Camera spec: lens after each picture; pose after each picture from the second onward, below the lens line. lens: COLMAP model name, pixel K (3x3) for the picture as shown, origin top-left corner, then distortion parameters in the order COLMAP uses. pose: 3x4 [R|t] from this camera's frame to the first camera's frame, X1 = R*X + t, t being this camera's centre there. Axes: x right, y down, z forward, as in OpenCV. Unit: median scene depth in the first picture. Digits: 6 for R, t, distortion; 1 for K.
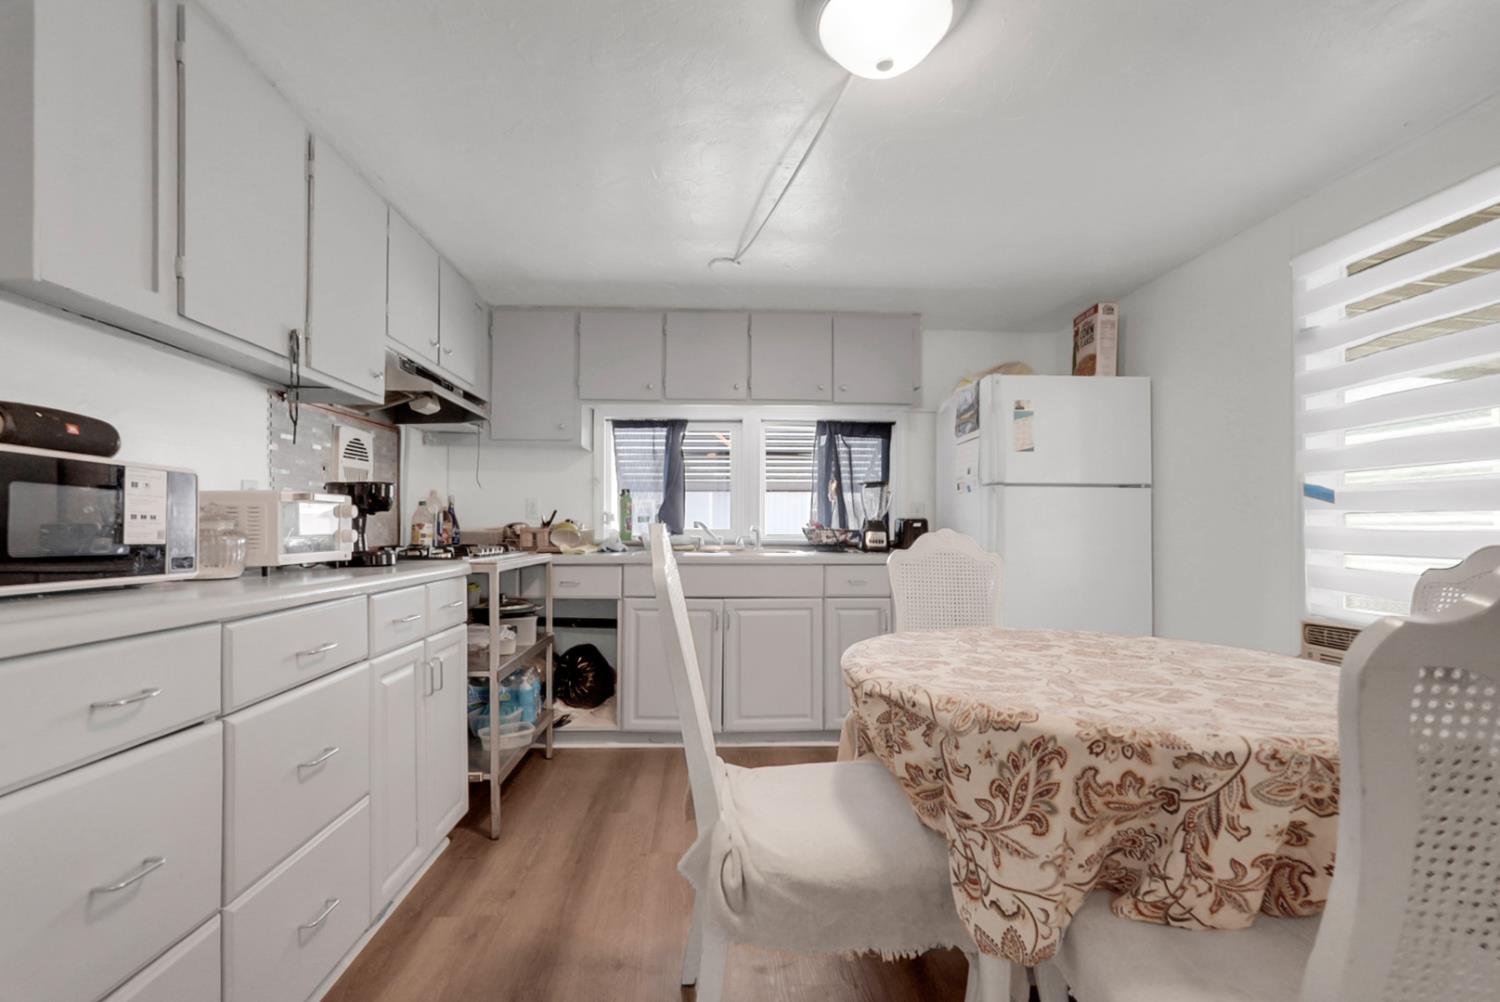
lens RADIAL K [[652.0, 0, 748.0], [0, 652.0, 522.2], [0, 0, 1]] dist [0.001182, 0.000425]
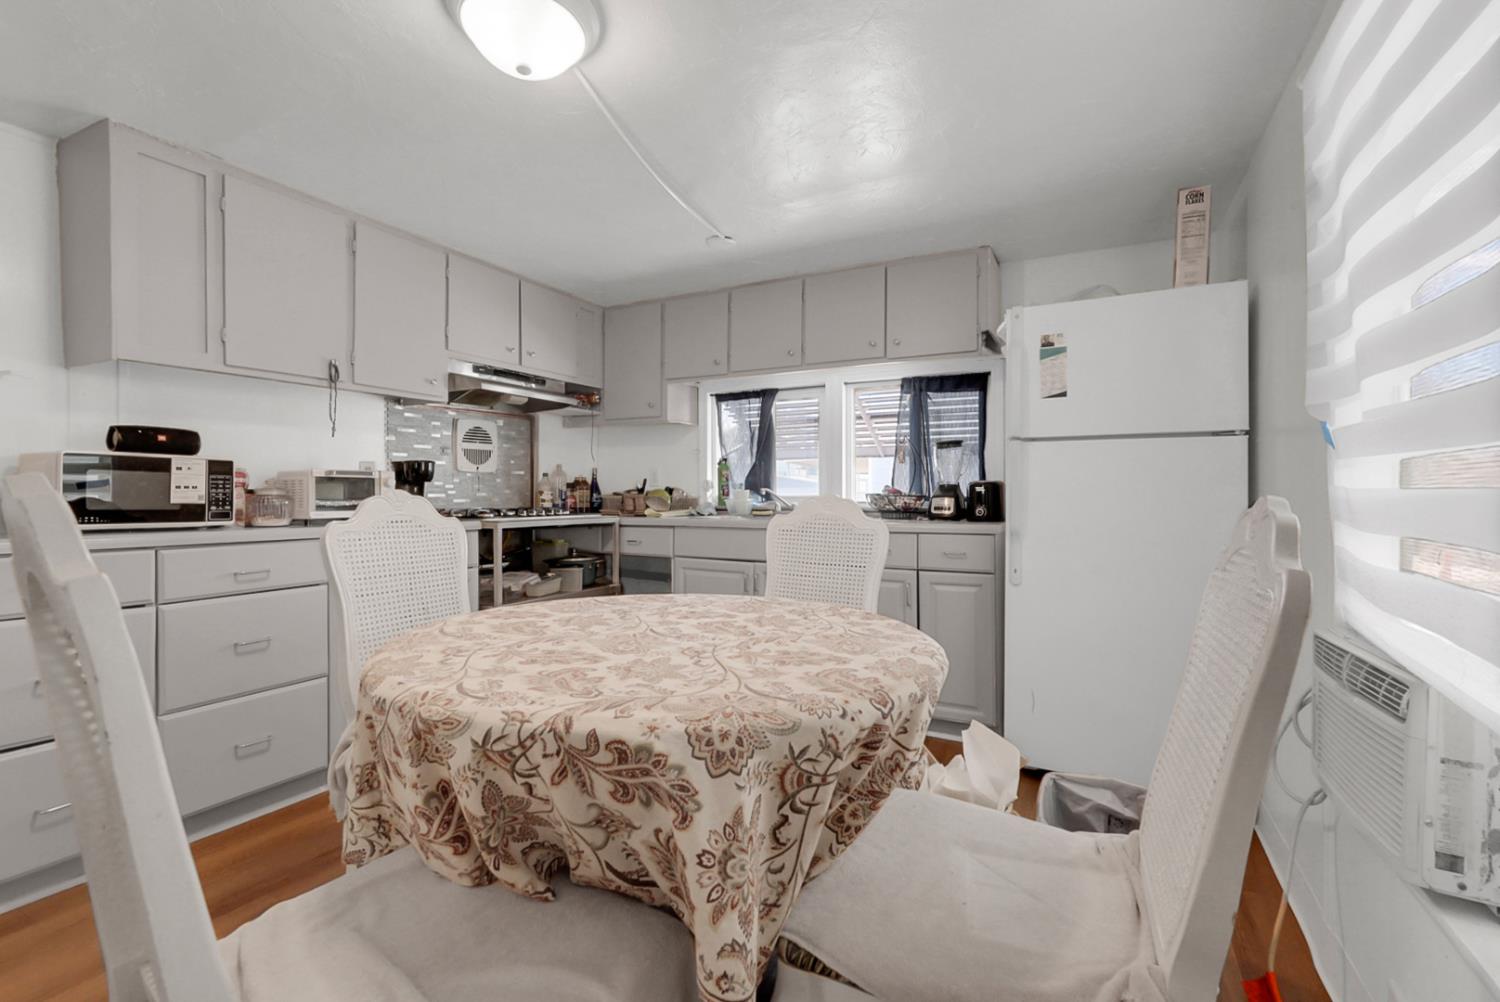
lens RADIAL K [[650.7, 0, 750.0], [0, 650.7, 501.0], [0, 0, 1]] dist [-0.002408, -0.000100]
pose [[0.869988, 0.001175, -0.493071, 0.421839], [0.007504, 0.999850, 0.015622, 0.004494], [0.493016, -0.017292, 0.869849, 0.088243]]
